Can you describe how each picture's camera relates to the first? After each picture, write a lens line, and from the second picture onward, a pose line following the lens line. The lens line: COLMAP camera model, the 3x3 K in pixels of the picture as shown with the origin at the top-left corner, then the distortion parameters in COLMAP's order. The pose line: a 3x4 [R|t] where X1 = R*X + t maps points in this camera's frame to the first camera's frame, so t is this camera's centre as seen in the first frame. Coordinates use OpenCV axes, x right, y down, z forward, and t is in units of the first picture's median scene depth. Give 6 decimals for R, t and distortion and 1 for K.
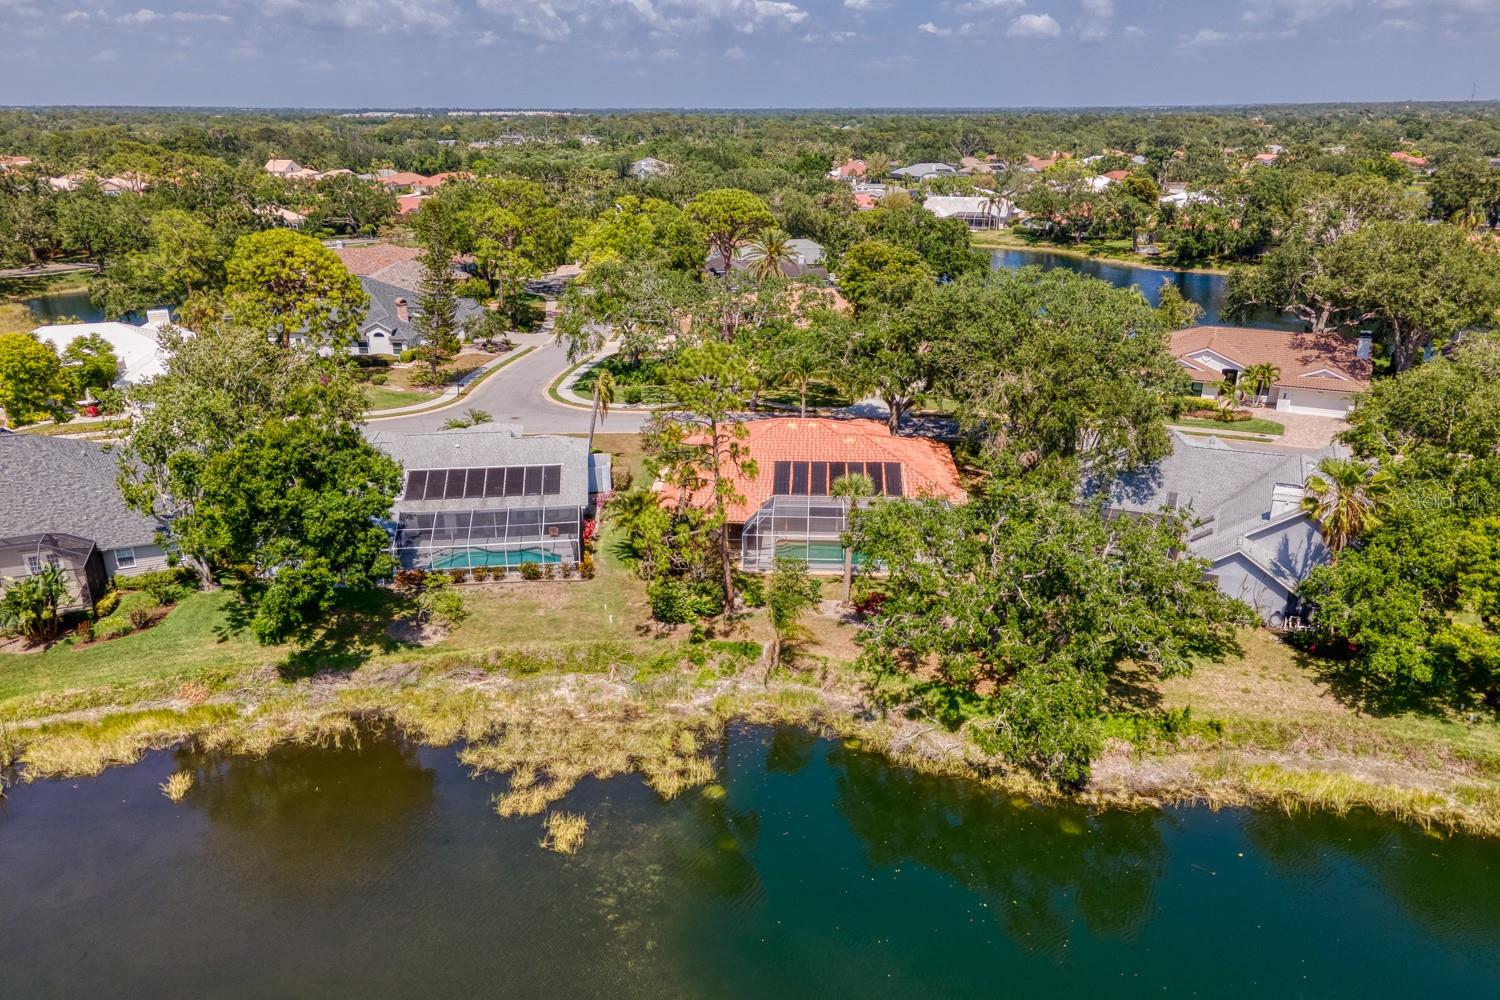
lens RADIAL K [[1039.0, 0, 749.7], [0, 1039.0, 498.9], [0, 0, 1]] dist [0.008533, 0.000514]
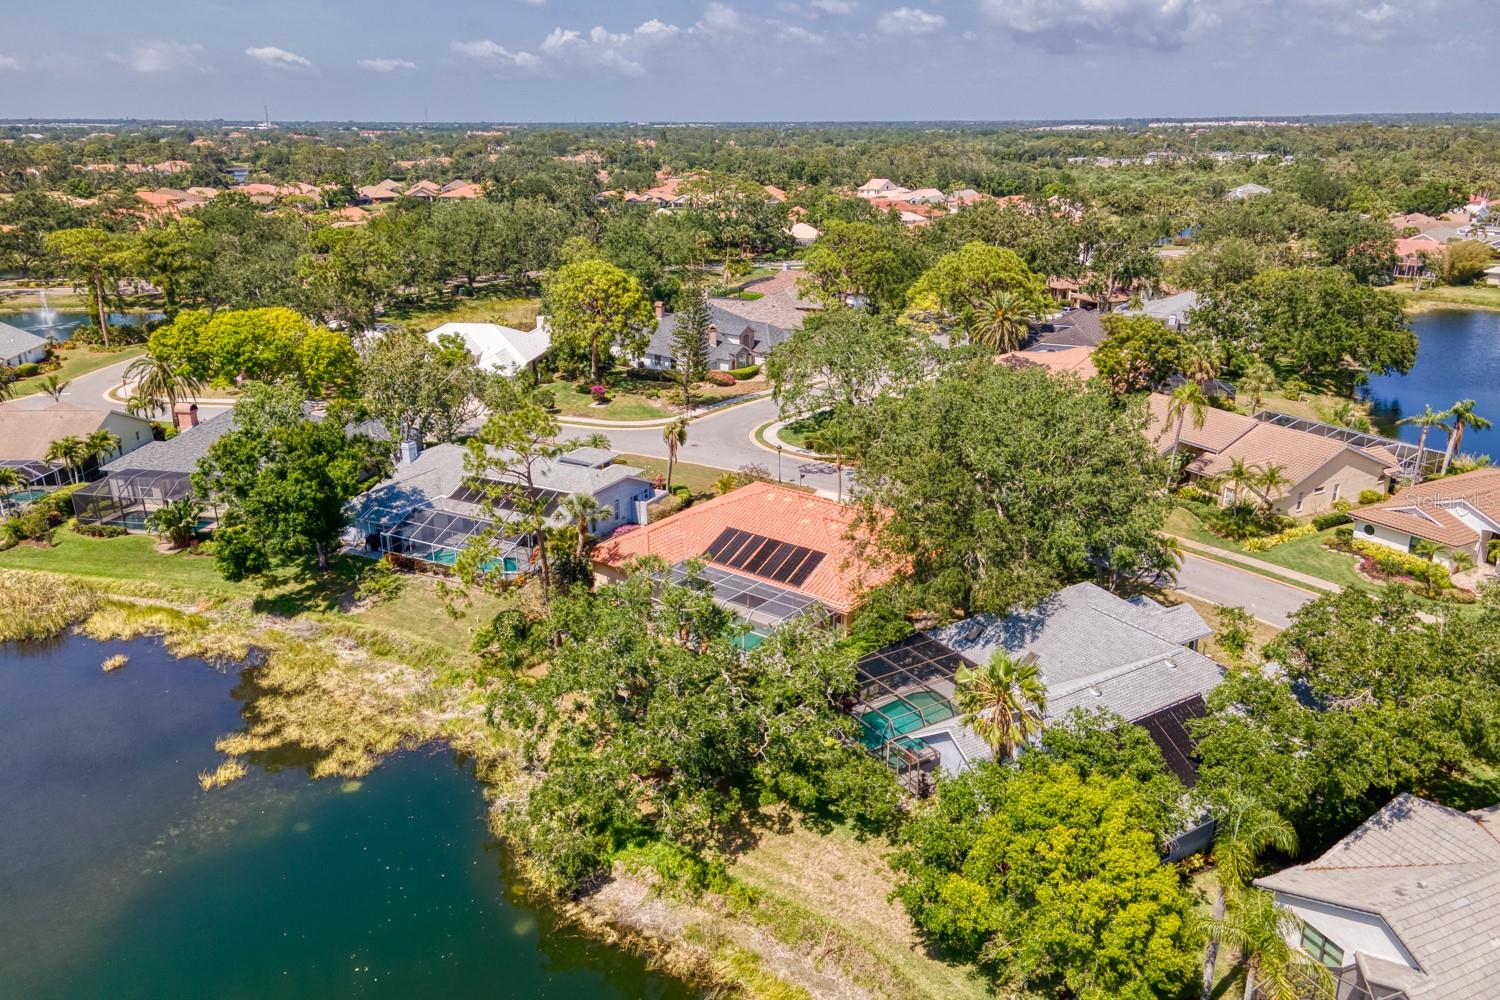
lens RADIAL K [[1039.0, 0, 749.9], [0, 1039.0, 501.1], [0, 0, 1]] dist [0.008533, 0.000514]
pose [[0.834815, 0.182436, -0.519424, 0.882324], [-0.188381, 0.981204, 0.041860, -0.167115], [0.517297, 0.062904, 0.853491, 0.203604]]
